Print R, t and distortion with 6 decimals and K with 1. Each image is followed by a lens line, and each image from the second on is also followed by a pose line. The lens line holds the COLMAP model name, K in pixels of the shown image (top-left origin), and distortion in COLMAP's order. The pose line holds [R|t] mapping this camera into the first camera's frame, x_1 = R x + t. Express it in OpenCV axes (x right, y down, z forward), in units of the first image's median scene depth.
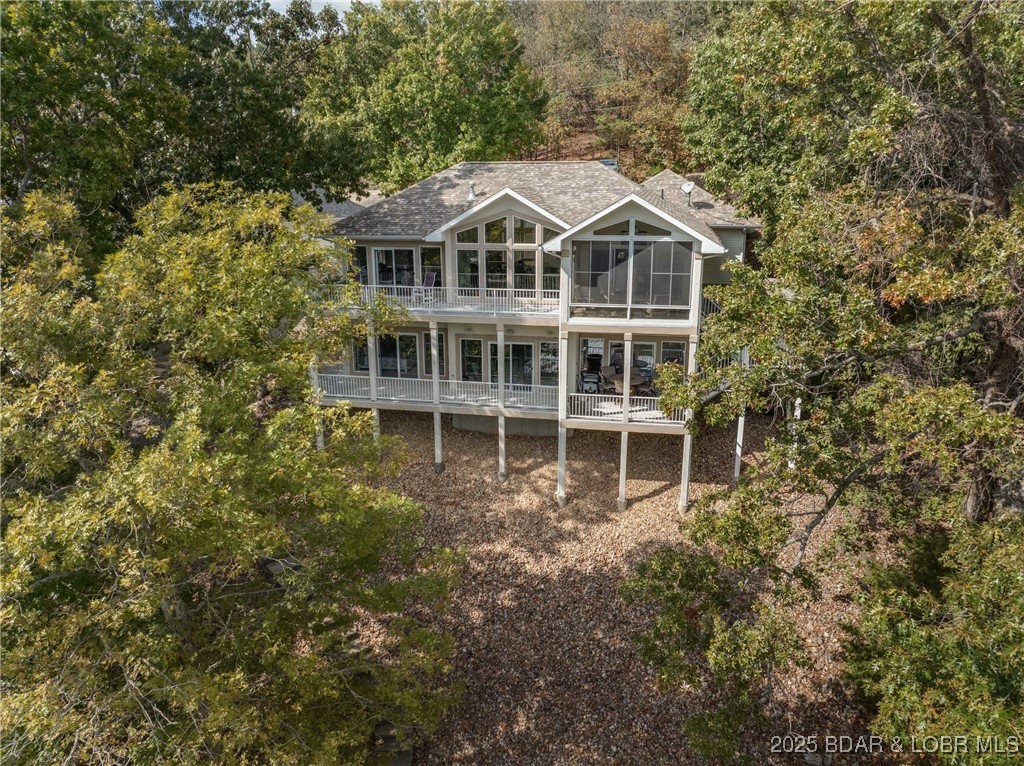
lens RADIAL K [[724.1, 0, 543.3], [0, 724.1, 381.1], [0, 0, 1]] dist [-0.005642, -0.001382]
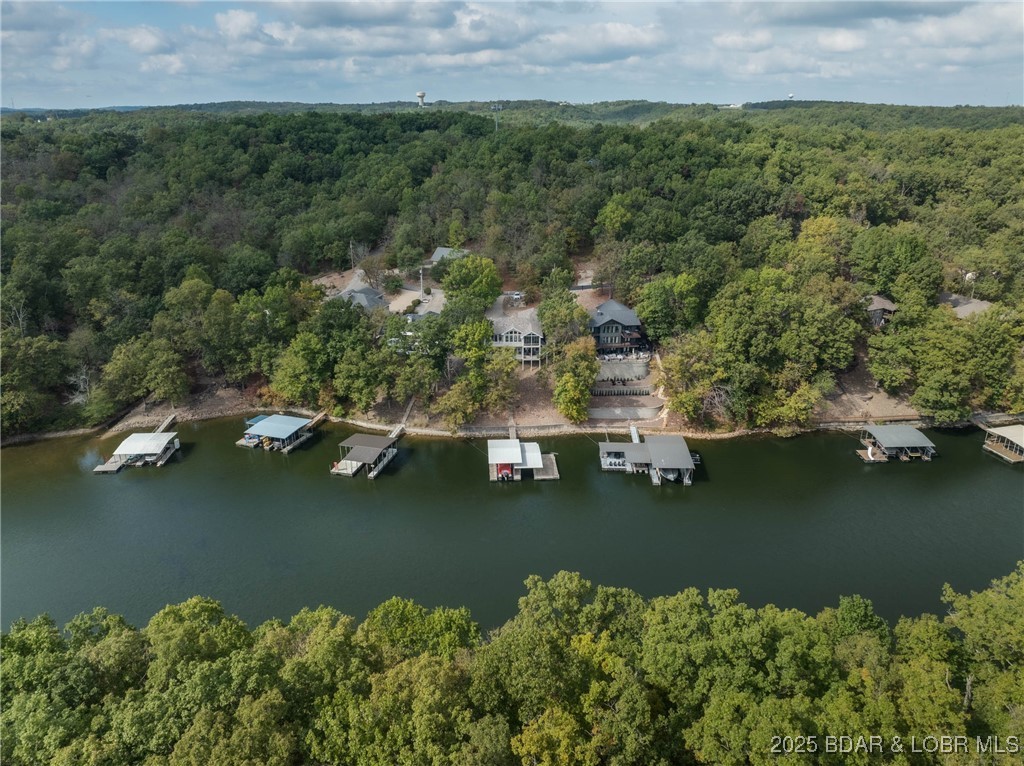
lens RADIAL K [[724.1, 0, 543.3], [0, 724.1, 381.1], [0, 0, 1]] dist [-0.005642, -0.001382]
pose [[0.978487, -0.069301, 0.194323, -1.158226], [0.051062, 0.993939, 0.097350, -0.410657], [-0.199891, -0.085333, 0.976095, -5.936745]]
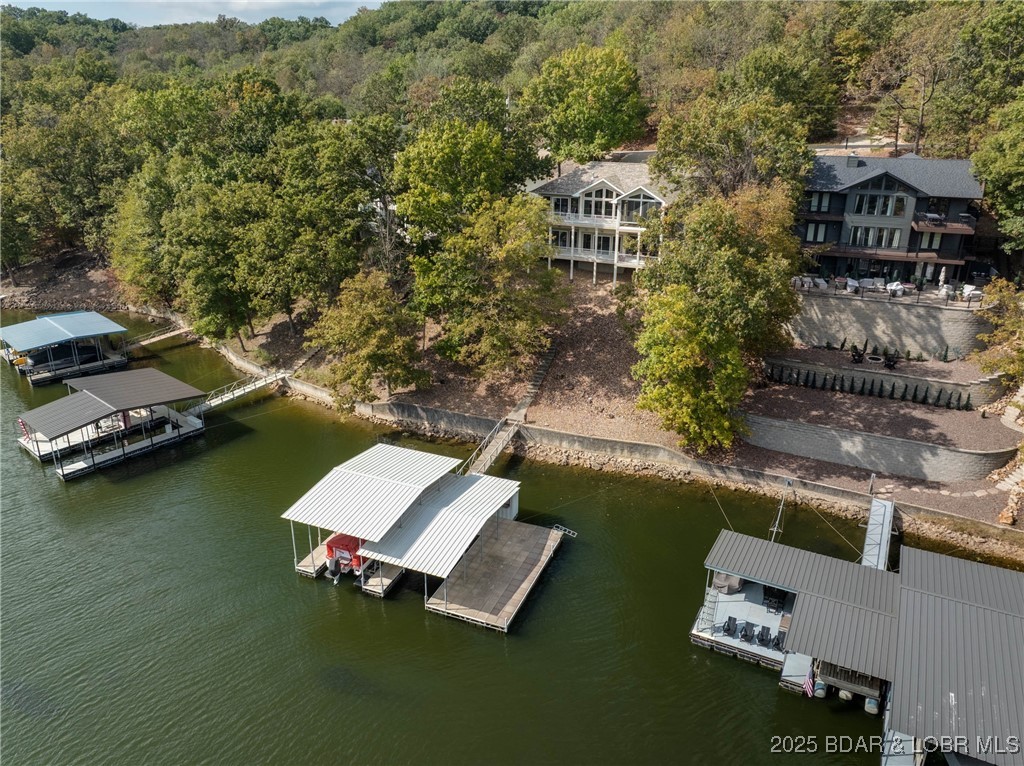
lens RADIAL K [[772.1, 0, 470.2], [0, 772.1, 384.8], [0, 0, 1]] dist [-0.064278, -0.002762]
pose [[0.954212, 0.098453, -0.282465, 0.362575], [-0.068950, 0.991248, 0.112576, 0.215415], [0.291076, -0.087945, 0.952649, -1.970899]]
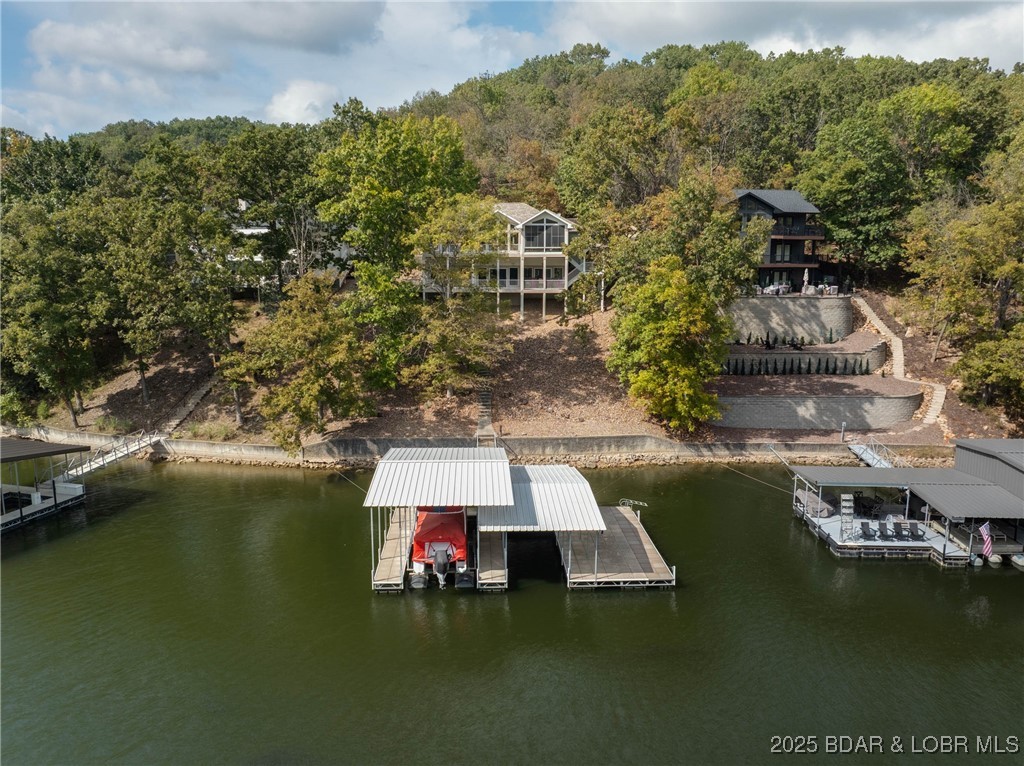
lens RADIAL K [[780.8, 0, 514.5], [0, 780.8, 361.7], [0, 0, 1]] dist [-0.001881, -0.144871]
pose [[0.985995, -0.026870, 0.164597, -0.484114], [0.048984, 0.990064, -0.131811, 0.692679], [-0.159420, 0.138027, 0.977514, -1.822536]]
